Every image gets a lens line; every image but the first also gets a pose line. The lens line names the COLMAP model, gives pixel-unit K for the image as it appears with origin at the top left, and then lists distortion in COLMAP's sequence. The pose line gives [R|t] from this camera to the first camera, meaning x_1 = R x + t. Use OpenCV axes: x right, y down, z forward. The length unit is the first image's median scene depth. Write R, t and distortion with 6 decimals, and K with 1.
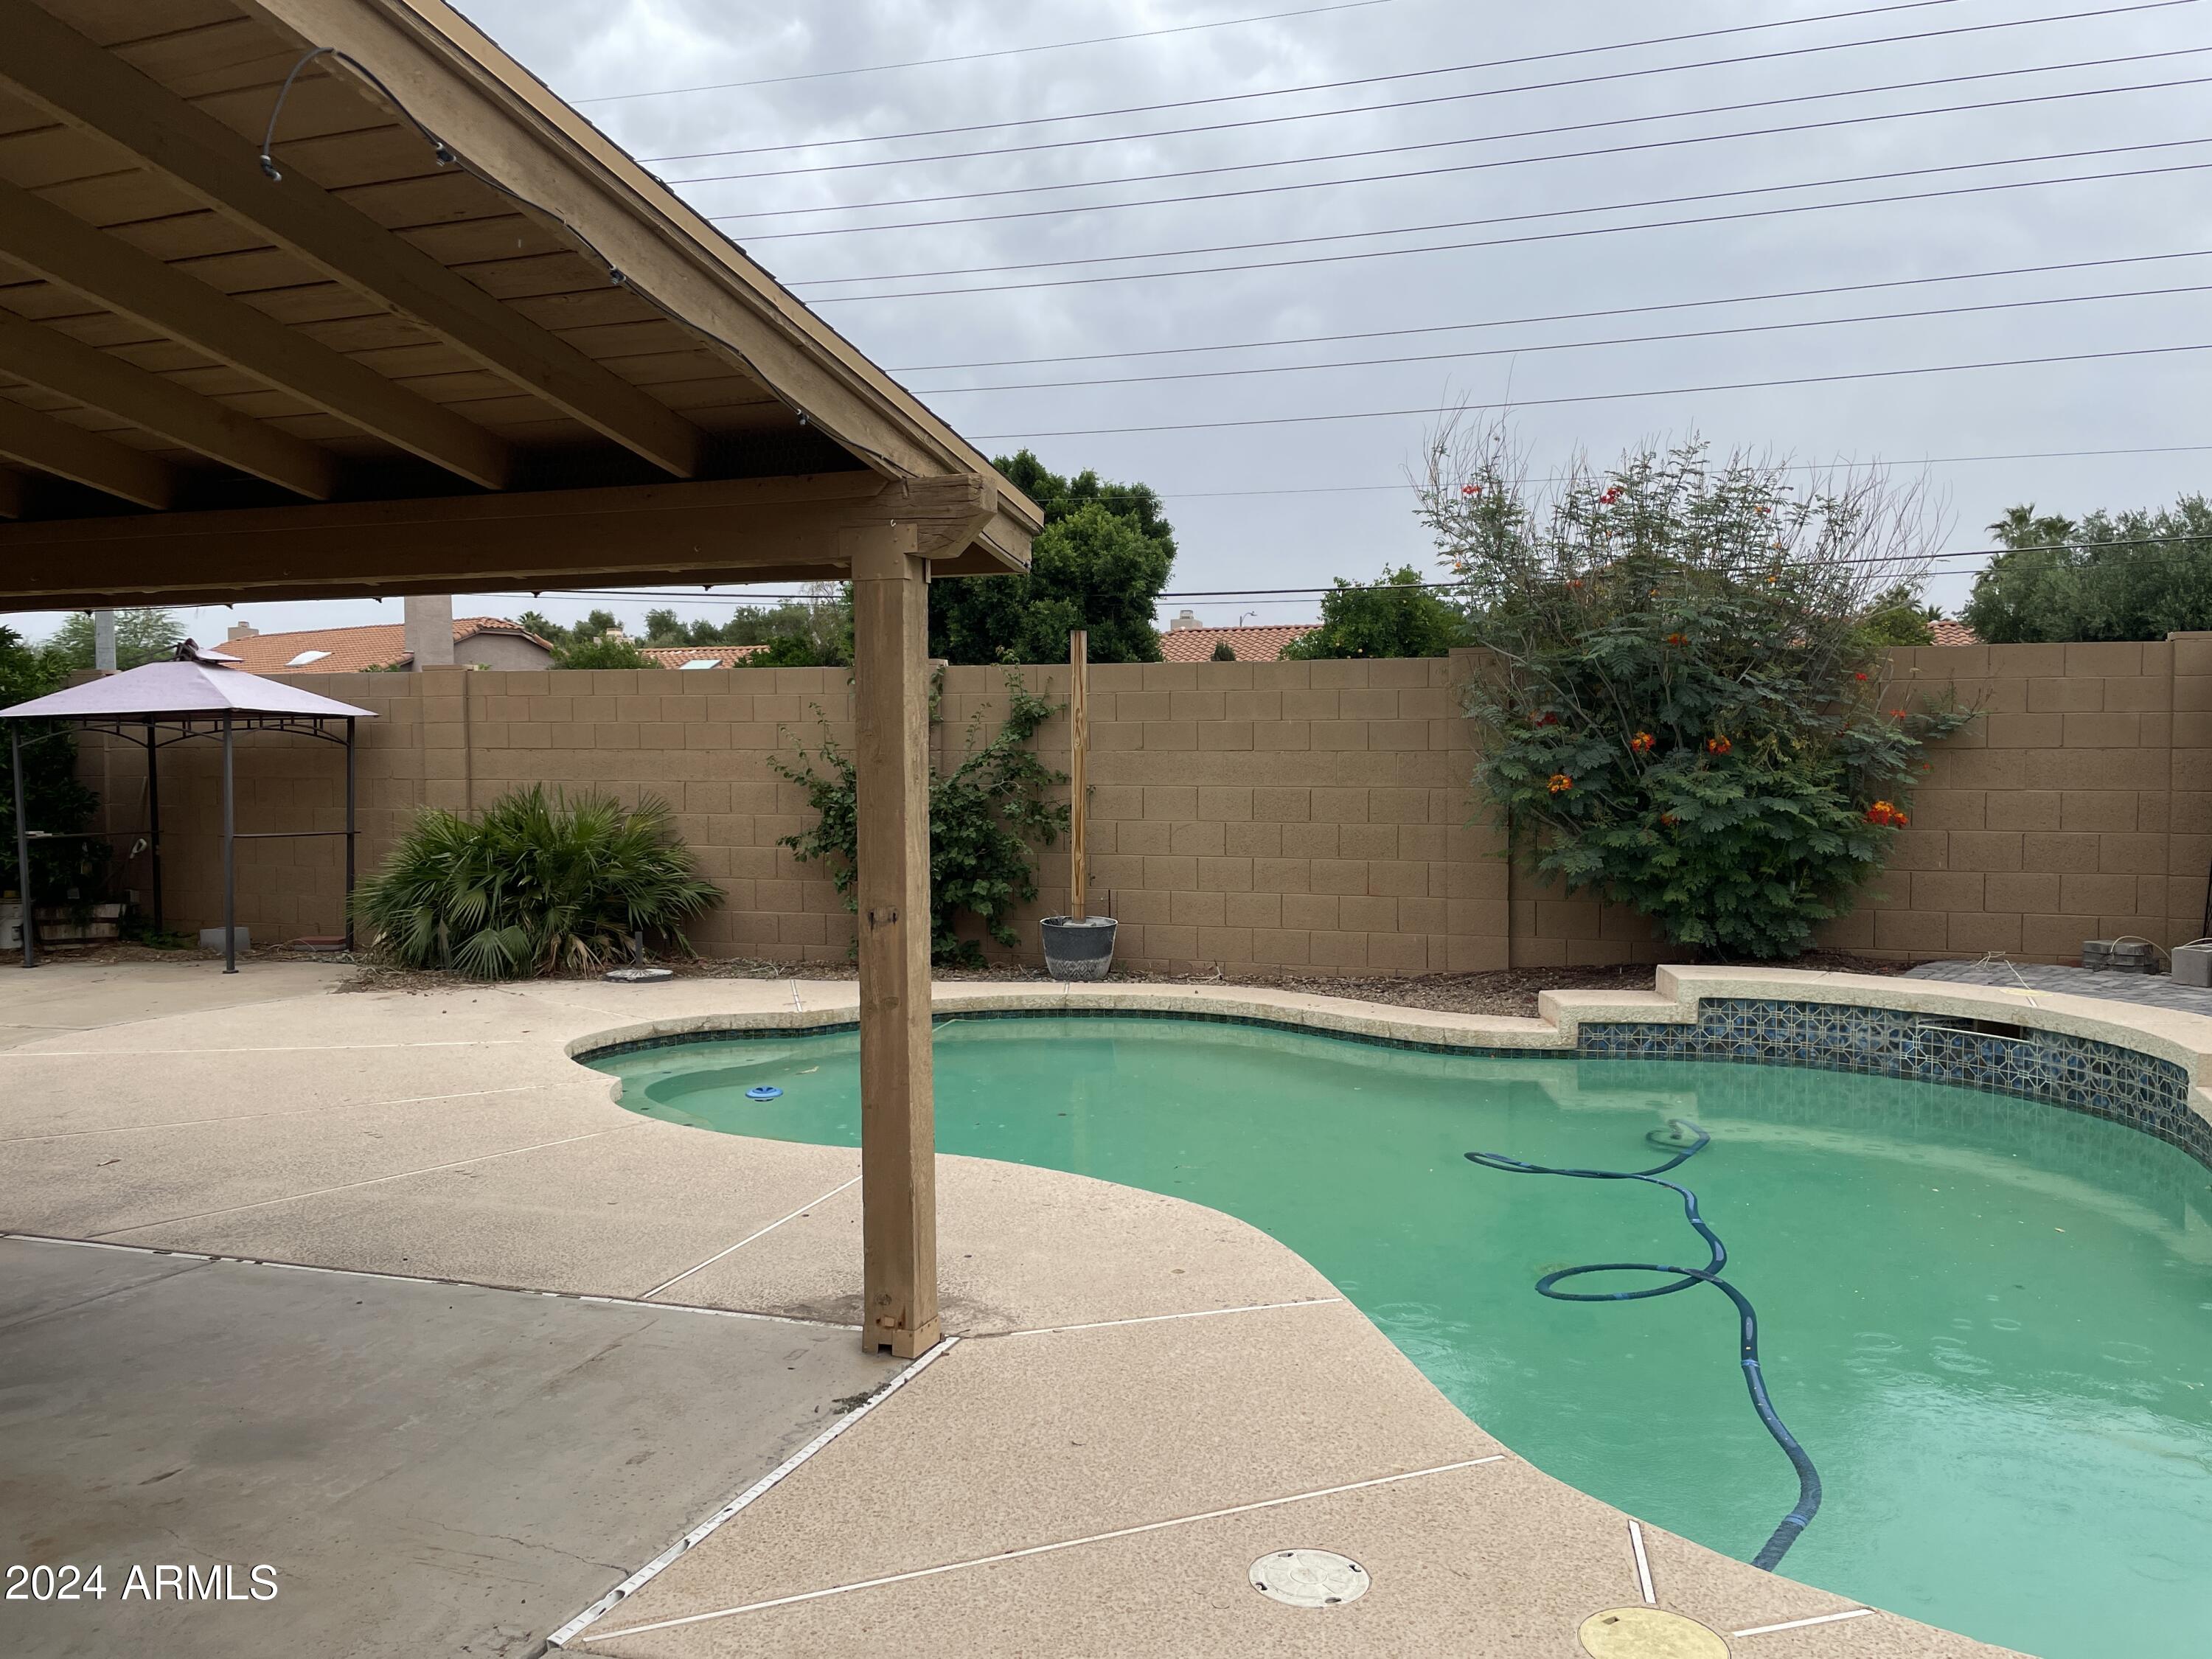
lens RADIAL K [[1665.9, 0, 1126.7], [0, 1665.9, 817.6], [0, 0, 1]] dist [0.069110, -0.070093]
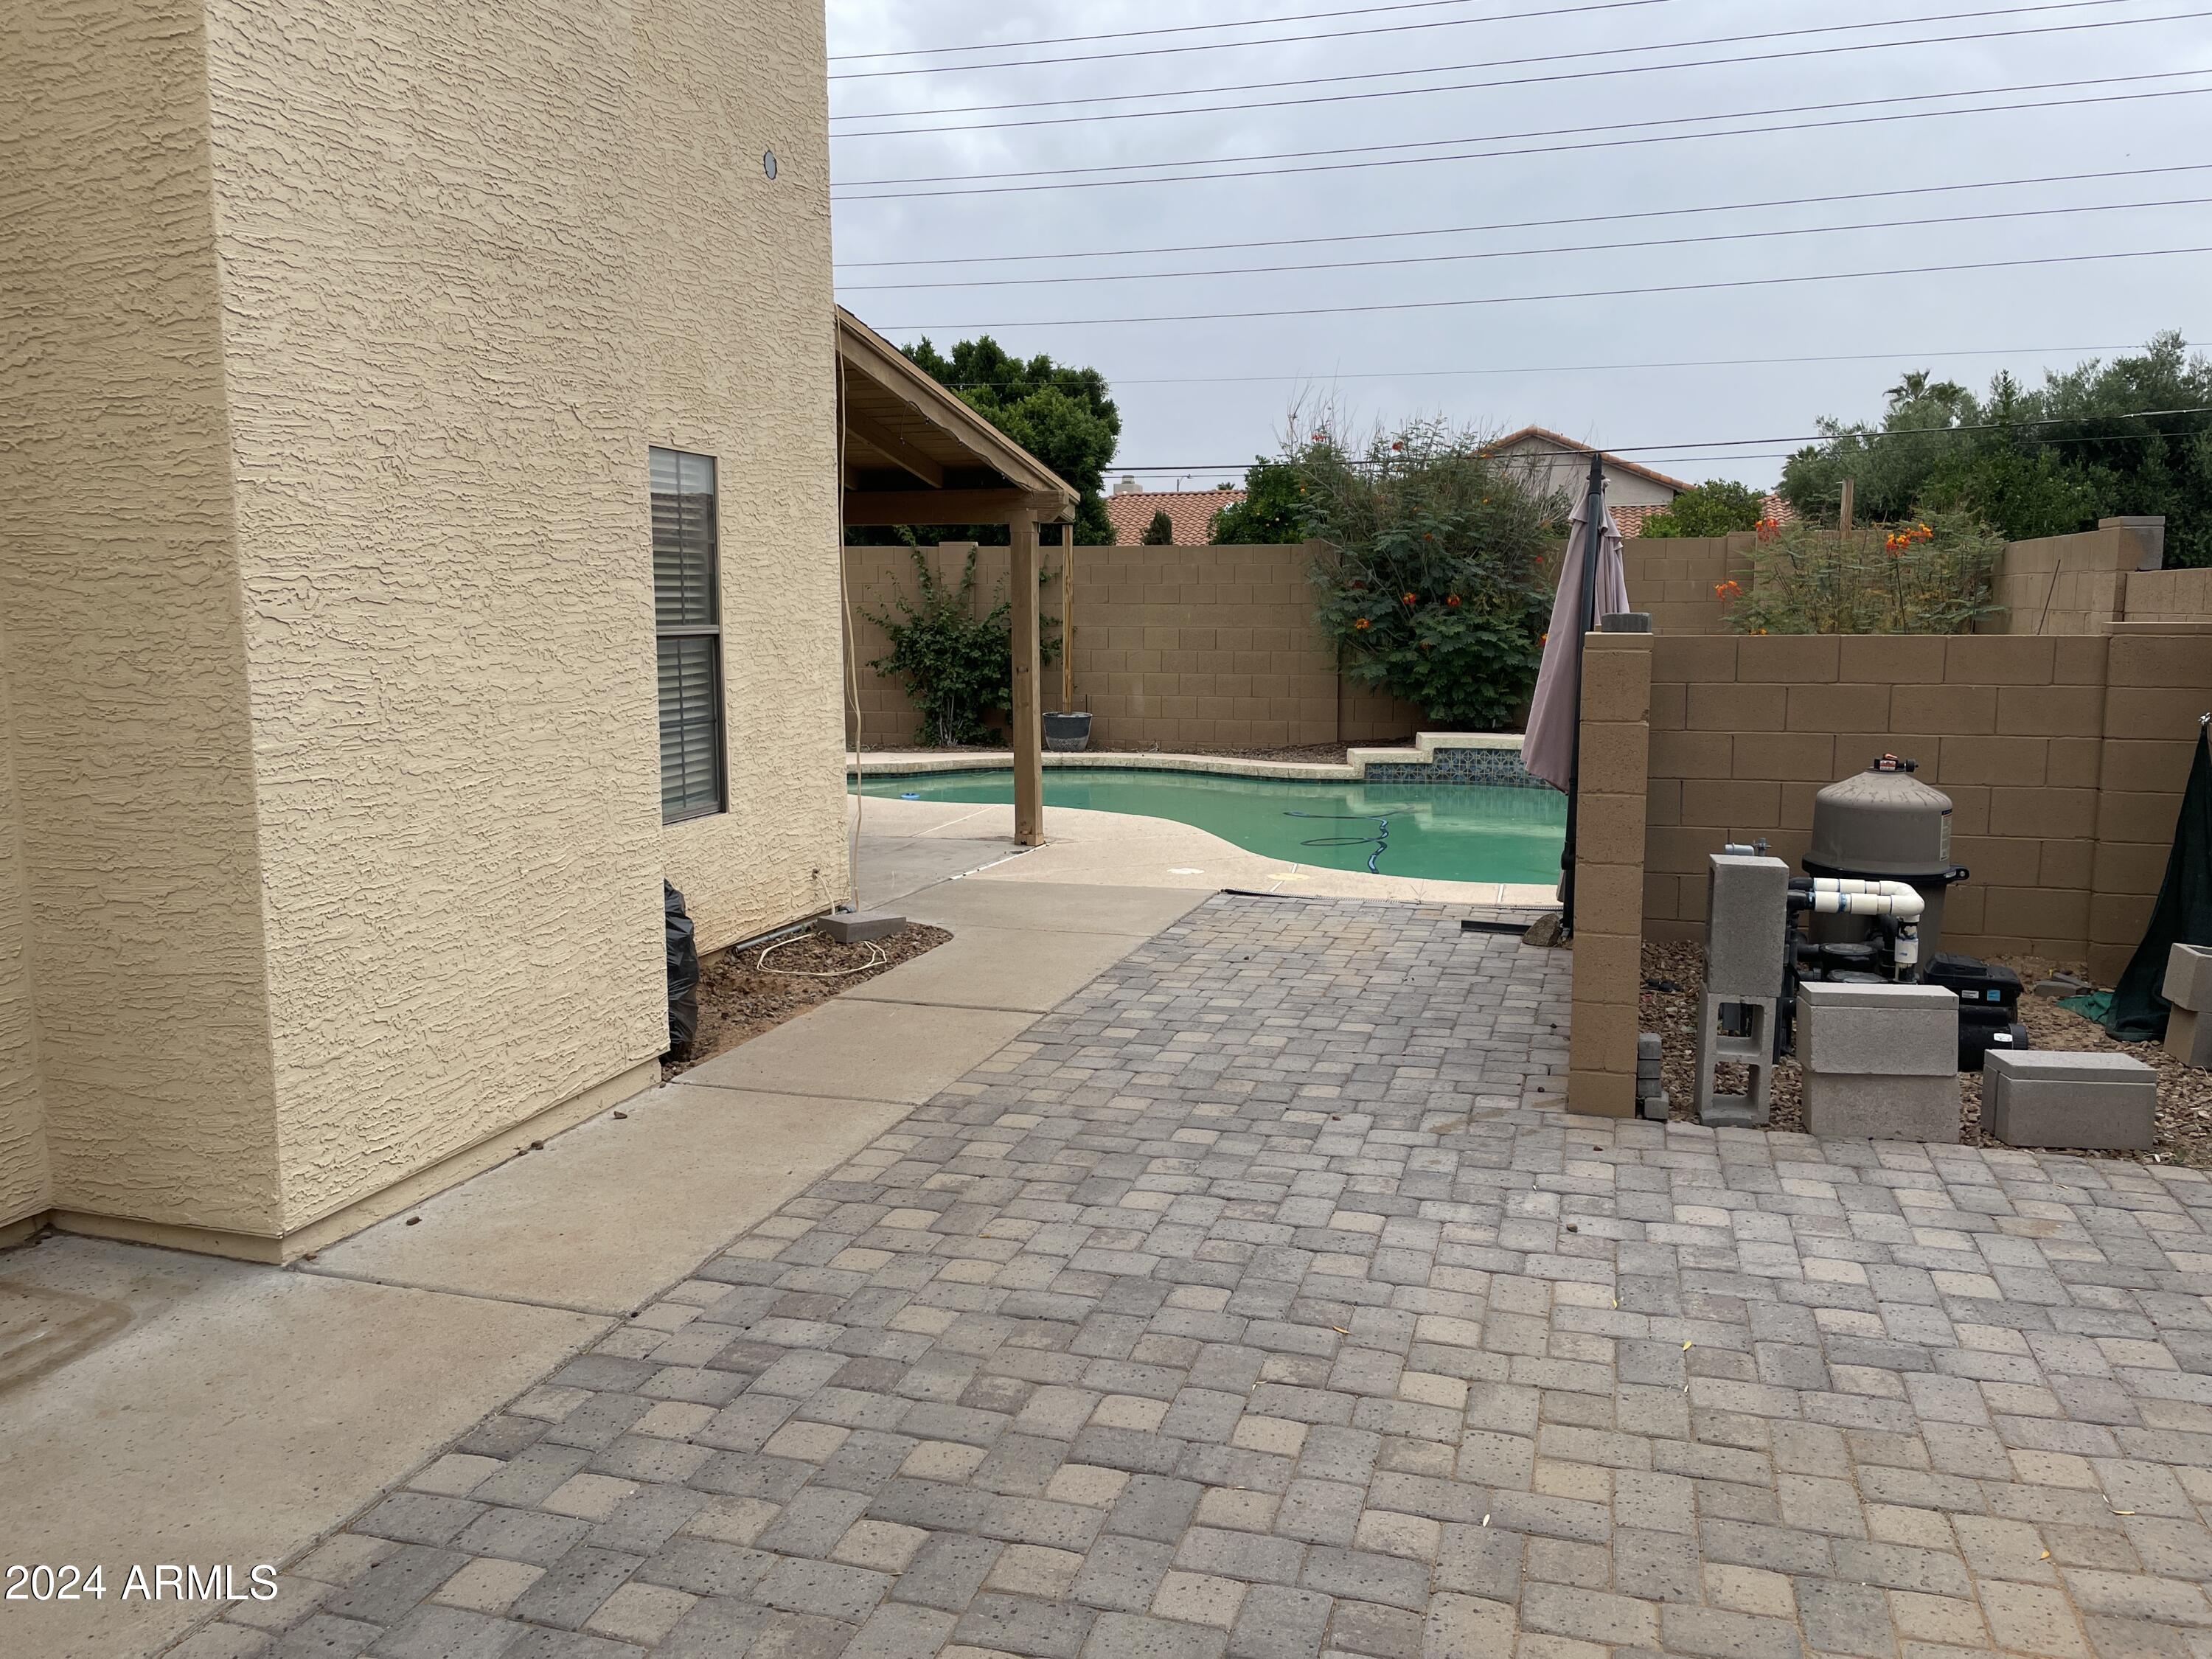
lens RADIAL K [[1665.9, 0, 1108.8], [0, 1665.9, 838.7], [0, 0, 1]] dist [0.069110, -0.070093]
pose [[0.999644, -0.001360, 0.026639, -0.037578], [-0.001264, 0.995165, 0.098210, 0.029666], [-0.026644, -0.098209, 0.994809, -0.669211]]
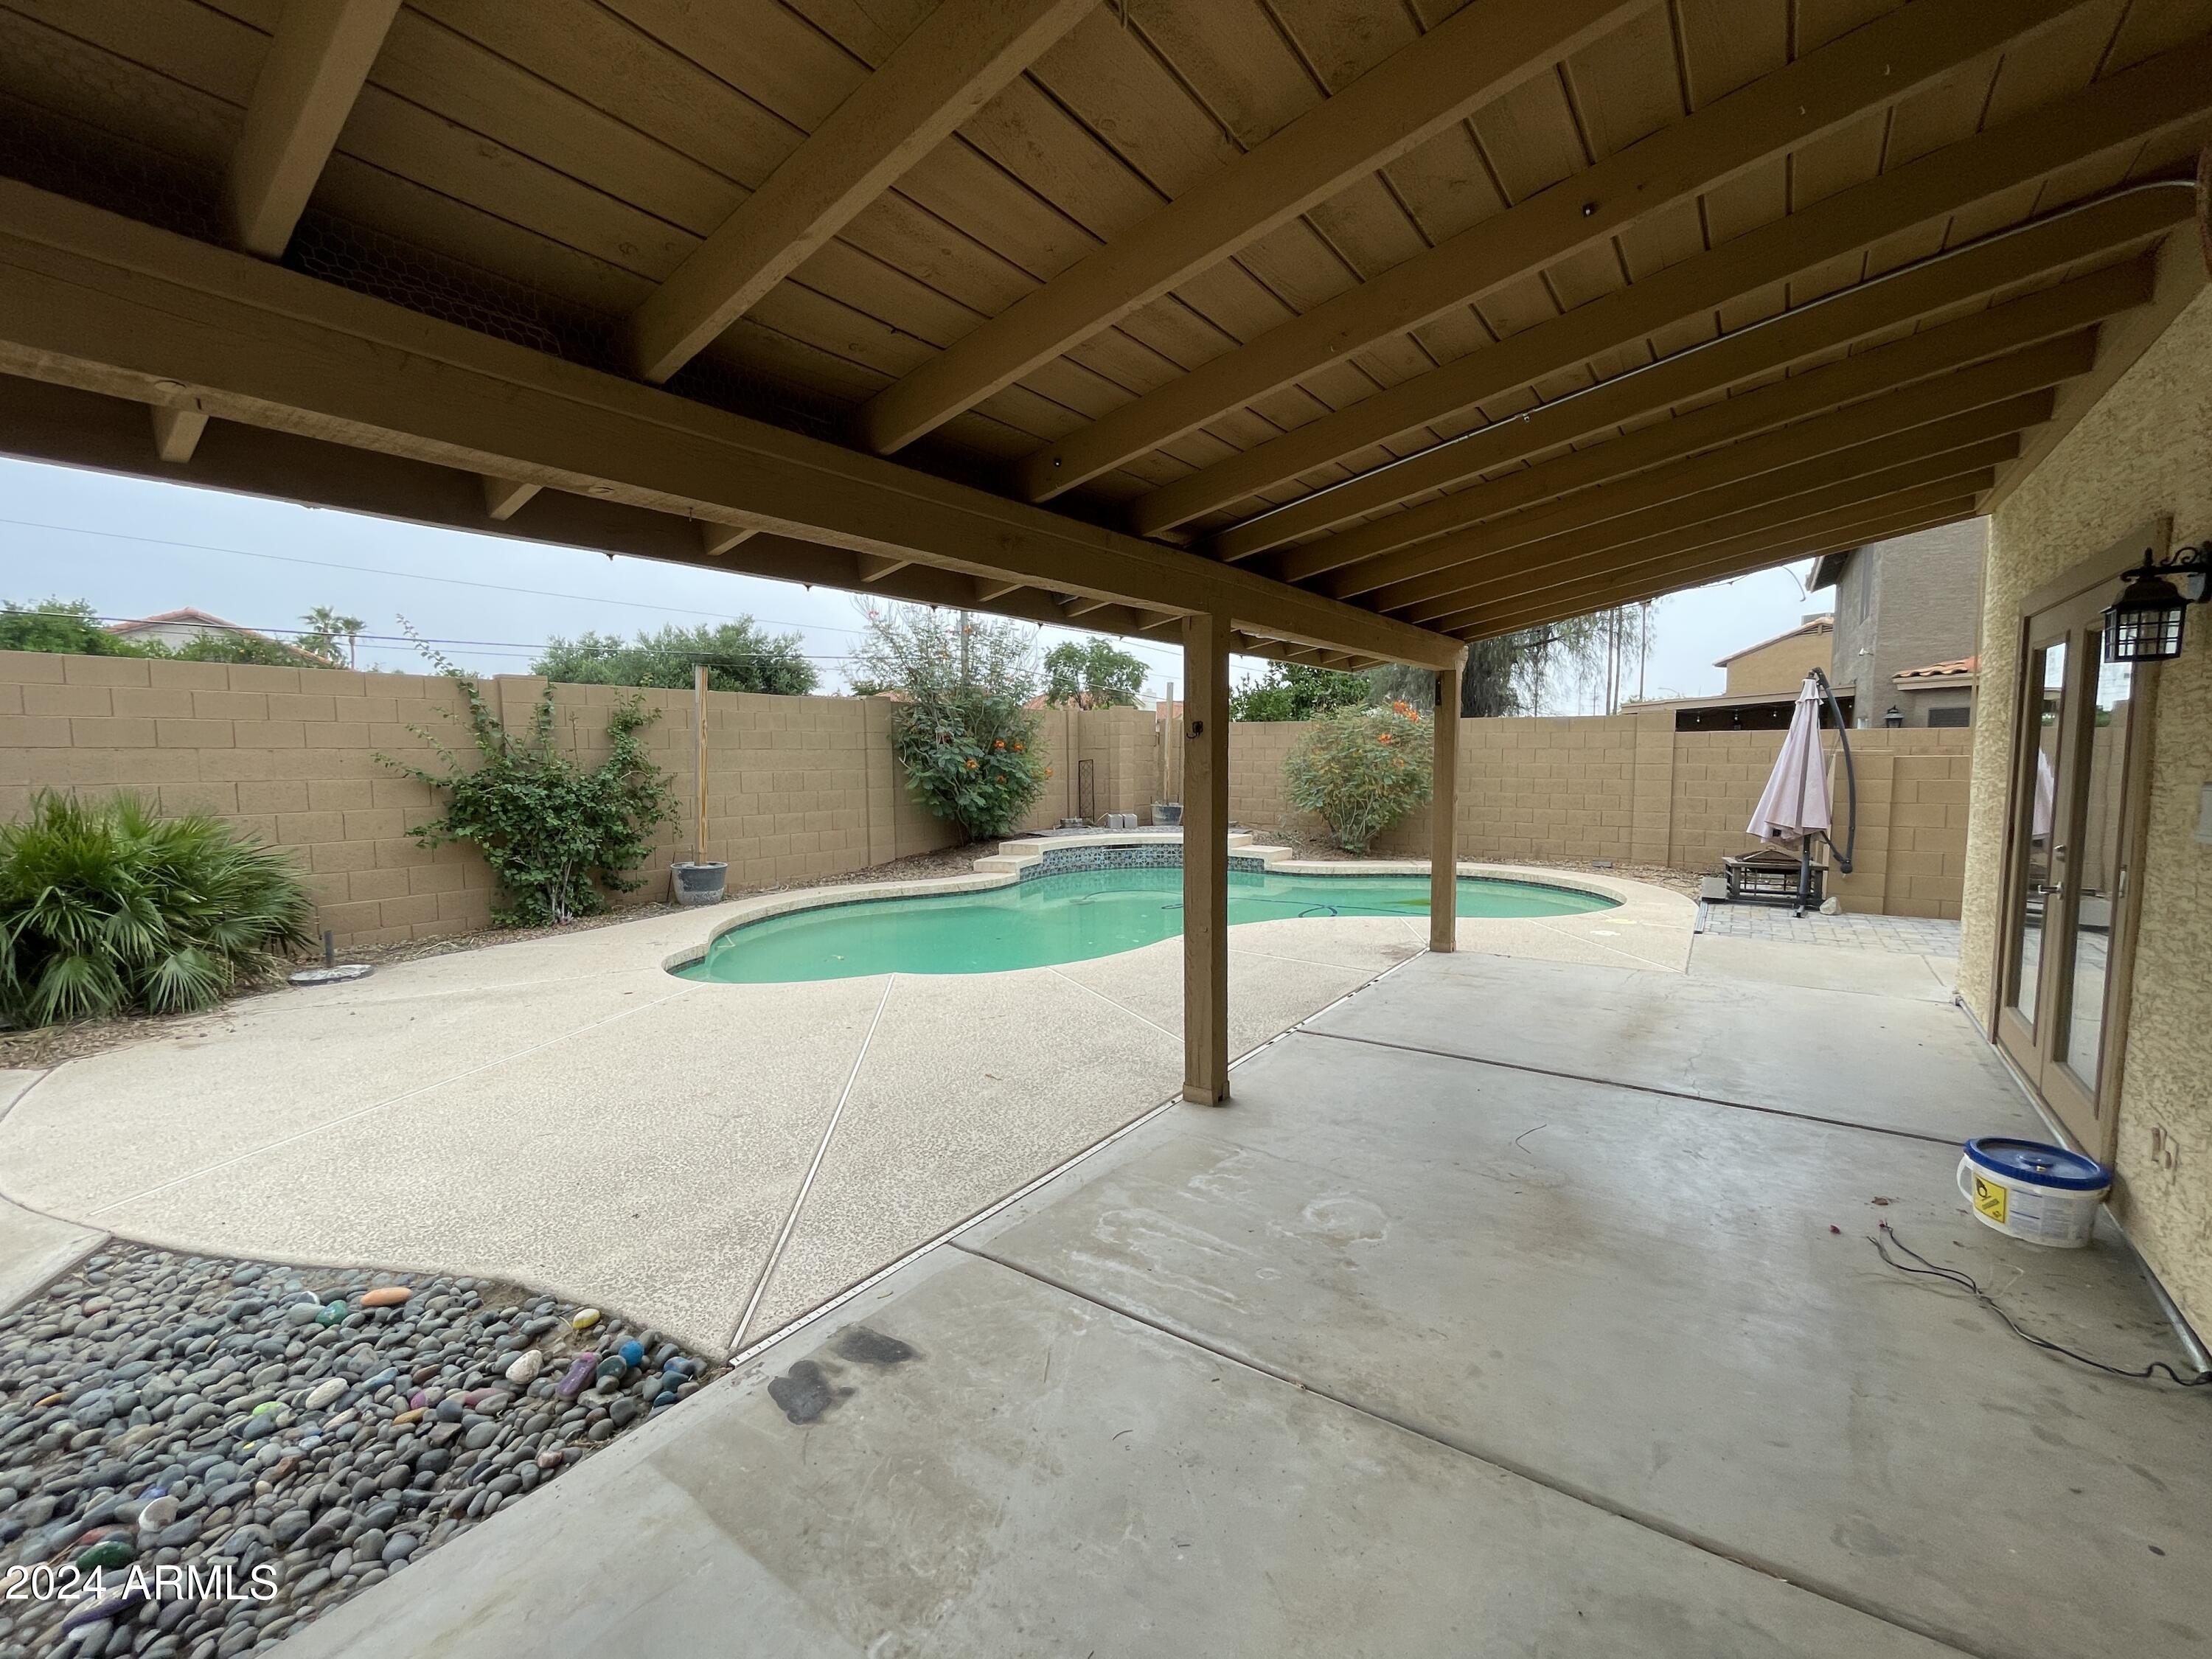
lens RADIAL K [[908.6, 0, 1100.6], [0, 908.6, 822.6], [0, 0, 1]] dist [0.002559, 0.000495]
pose [[0.303101, -0.073776, 0.950098, -0.809179], [0.047175, 0.996938, 0.062363, -0.010122], [-0.951790, 0.025919, 0.305653, 0.496610]]
